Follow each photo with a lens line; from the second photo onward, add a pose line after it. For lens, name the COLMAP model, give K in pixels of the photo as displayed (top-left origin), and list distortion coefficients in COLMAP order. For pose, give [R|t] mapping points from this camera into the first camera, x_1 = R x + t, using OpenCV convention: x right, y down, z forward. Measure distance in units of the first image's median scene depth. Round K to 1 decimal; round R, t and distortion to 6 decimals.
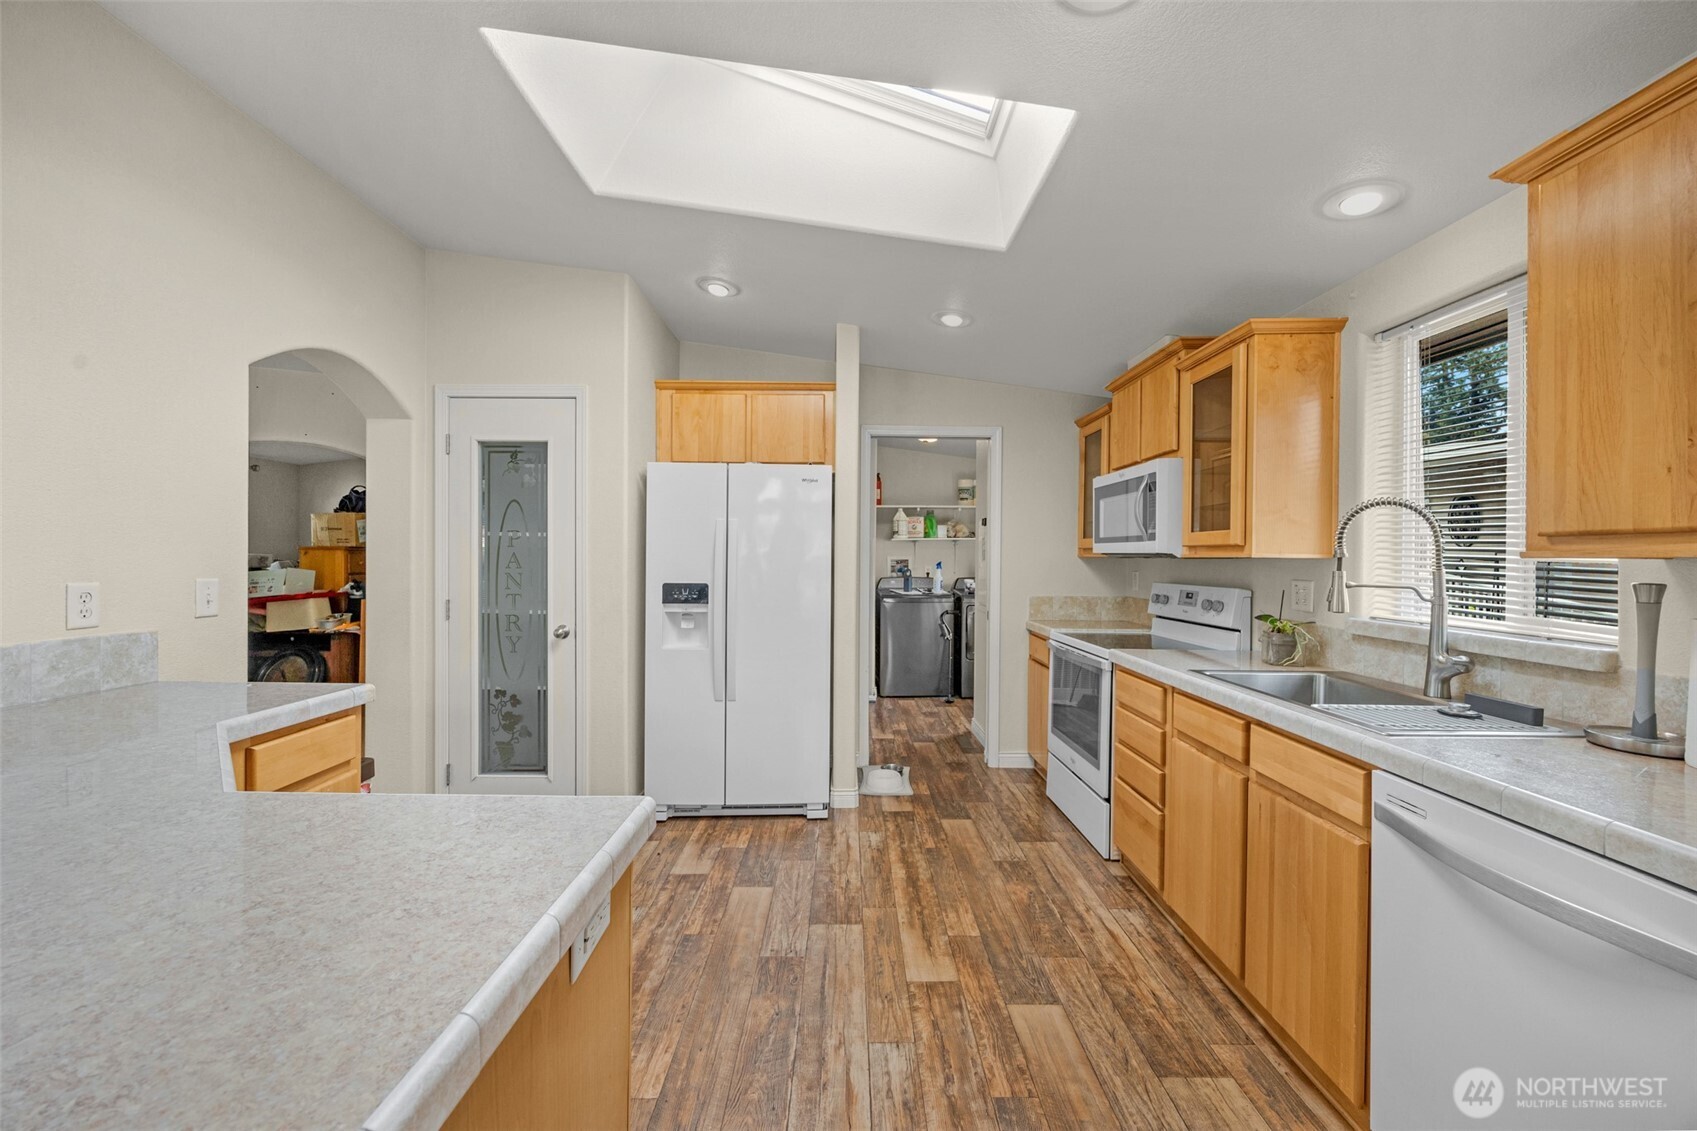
lens RADIAL K [[645.3, 0, 828.6], [0, 645.3, 562.4], [0, 0, 1]] dist [-0.001981, 0.000119]
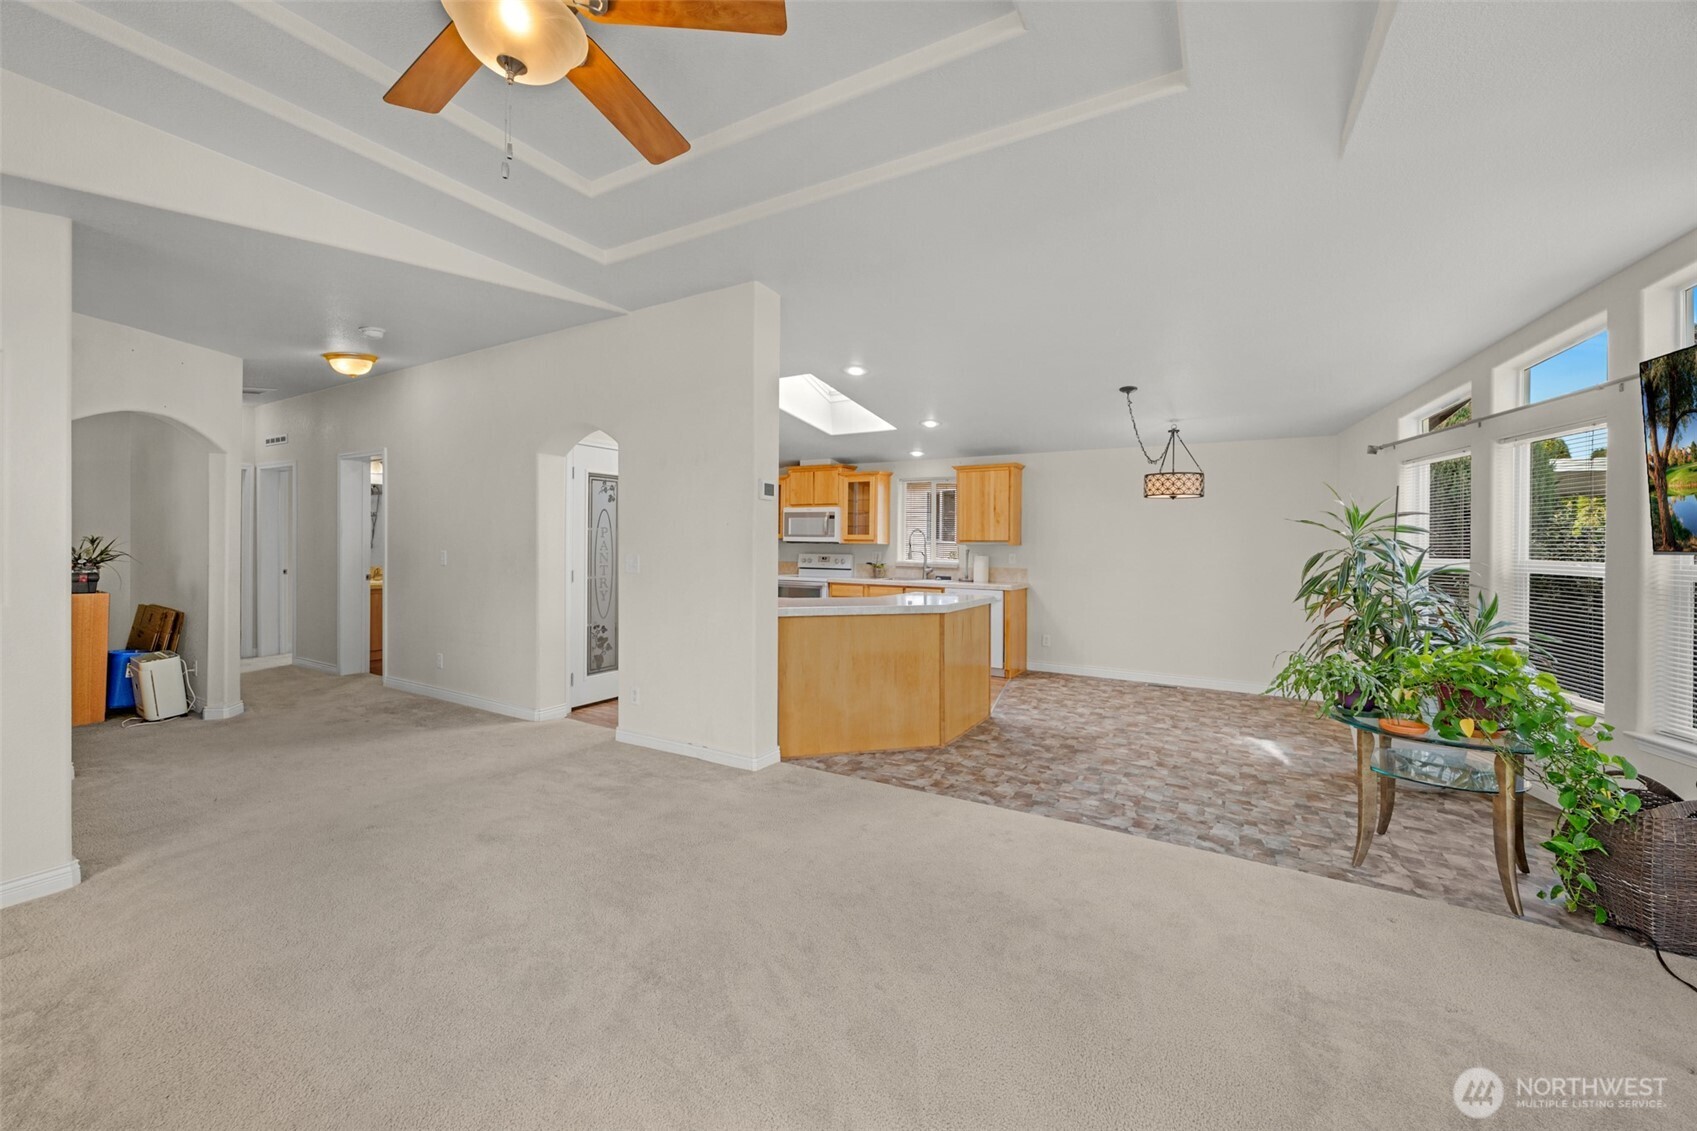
lens RADIAL K [[721.5, 0, 799.3], [0, 721.5, 525.0], [0, 0, 1]] dist [0.288740, 0.000047]
pose [[0.561194, 0.022185, 0.827387, -1.972526], [0.000810, 0.999626, -0.027352, -0.001483], [-0.827684, 0.016020, 0.560966, -0.543859]]
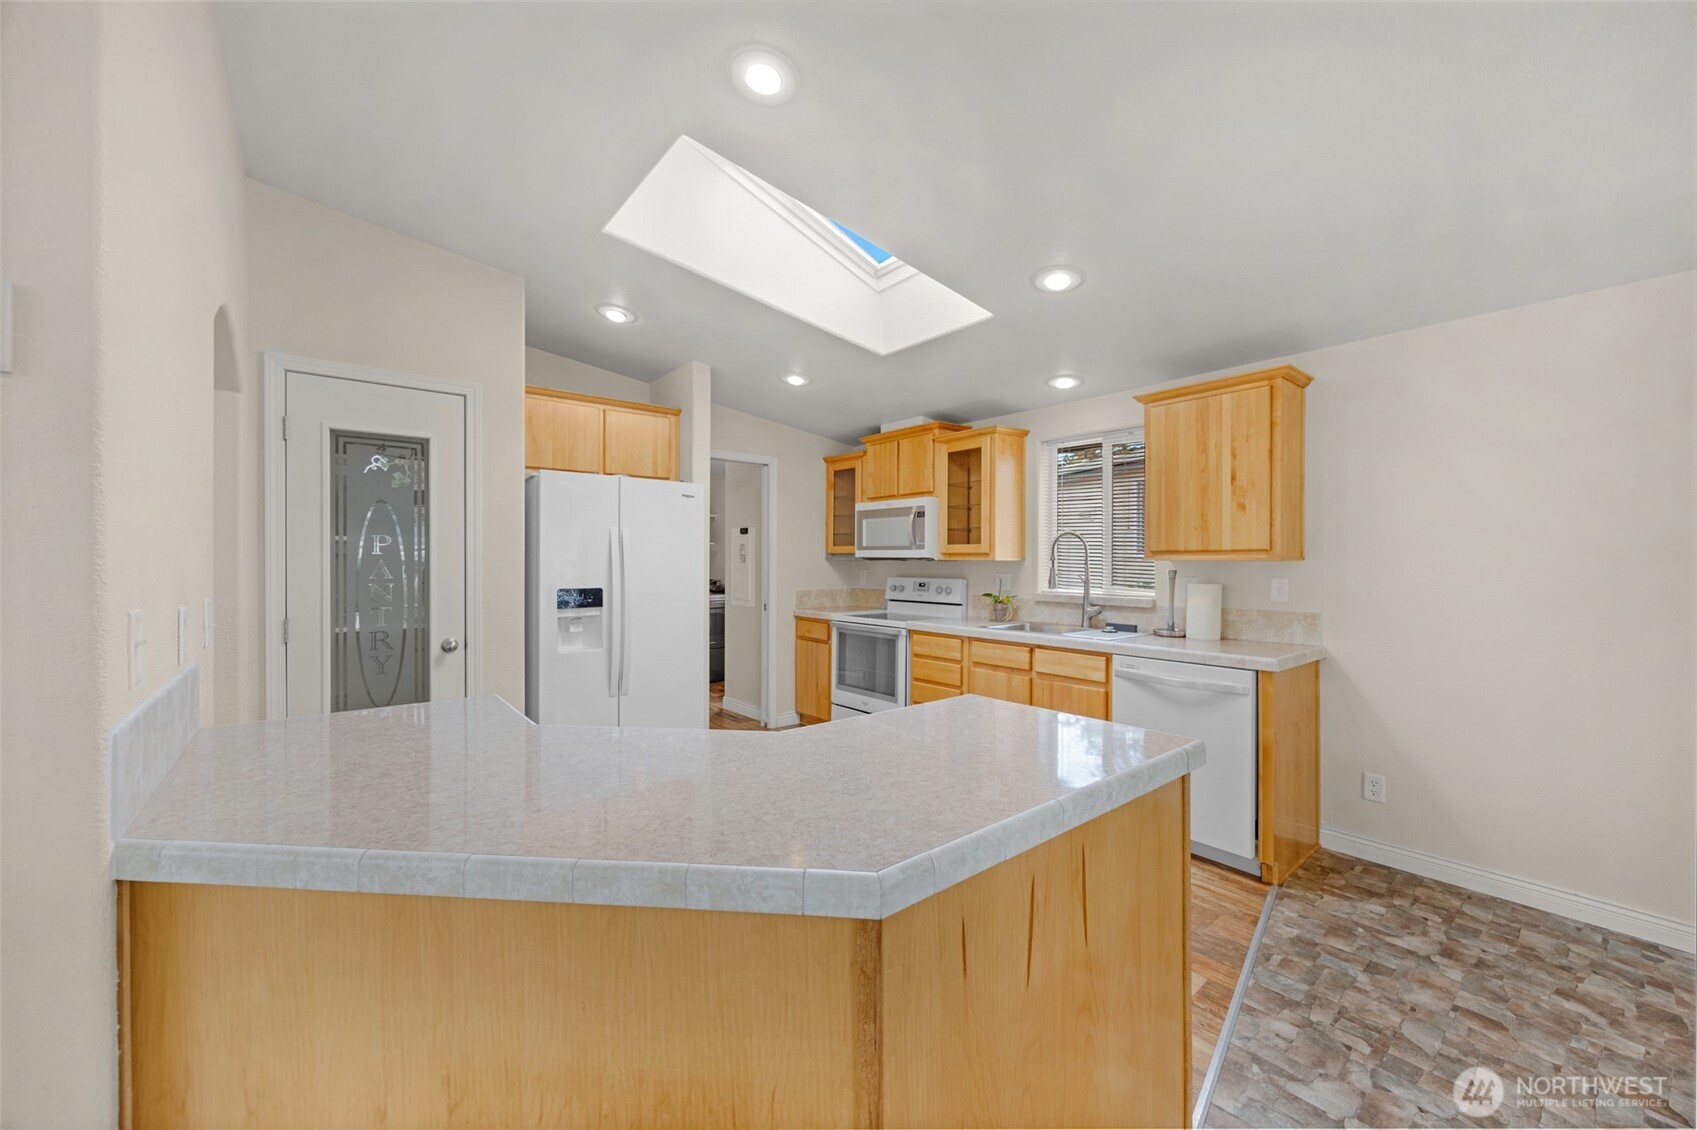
lens RADIAL K [[645.3, 0, 828.6], [0, 645.3, 561.9], [0, 0, 1]] dist [-0.001981, 0.000119]
pose [[0.786405, -0.010044, 0.617629, -0.601789], [0.011087, 0.999936, 0.002145, -0.009256], [-0.617612, 0.005161, 0.786466, -0.072871]]
